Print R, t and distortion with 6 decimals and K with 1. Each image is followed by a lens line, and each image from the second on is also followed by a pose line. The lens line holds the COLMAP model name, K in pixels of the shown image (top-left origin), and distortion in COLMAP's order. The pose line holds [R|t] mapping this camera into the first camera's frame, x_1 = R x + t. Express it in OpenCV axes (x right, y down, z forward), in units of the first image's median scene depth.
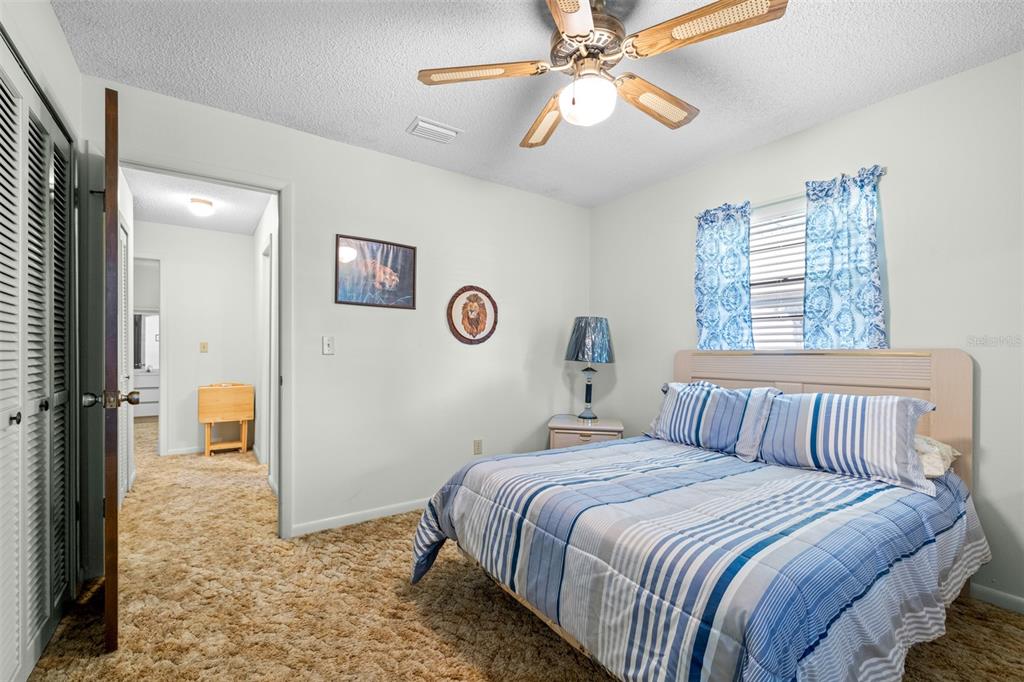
lens RADIAL K [[434.9, 0, 508.1], [0, 434.9, 358.2], [0, 0, 1]] dist [0.000061, -0.001822]
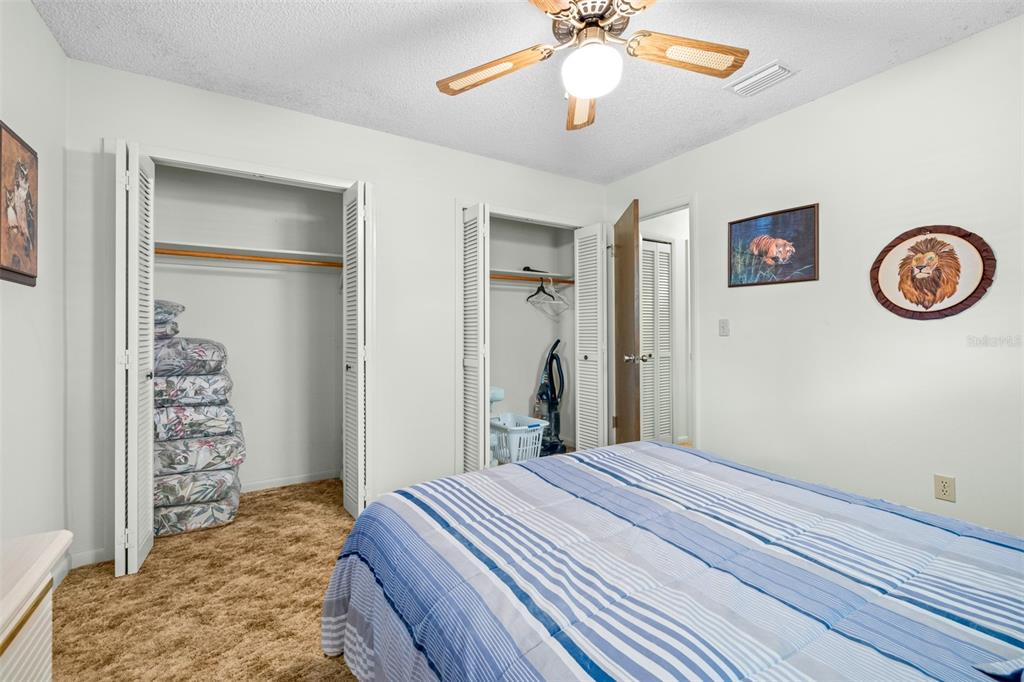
lens RADIAL K [[434.9, 0, 512.5], [0, 434.9, 334.4], [0, 0, 1]] dist [0.000061, -0.001822]
pose [[-0.035166, -0.005517, -0.999366, 0.642455], [-0.011499, 0.999921, -0.005115, -0.000210], [0.999315, 0.011312, -0.035227, 0.482734]]
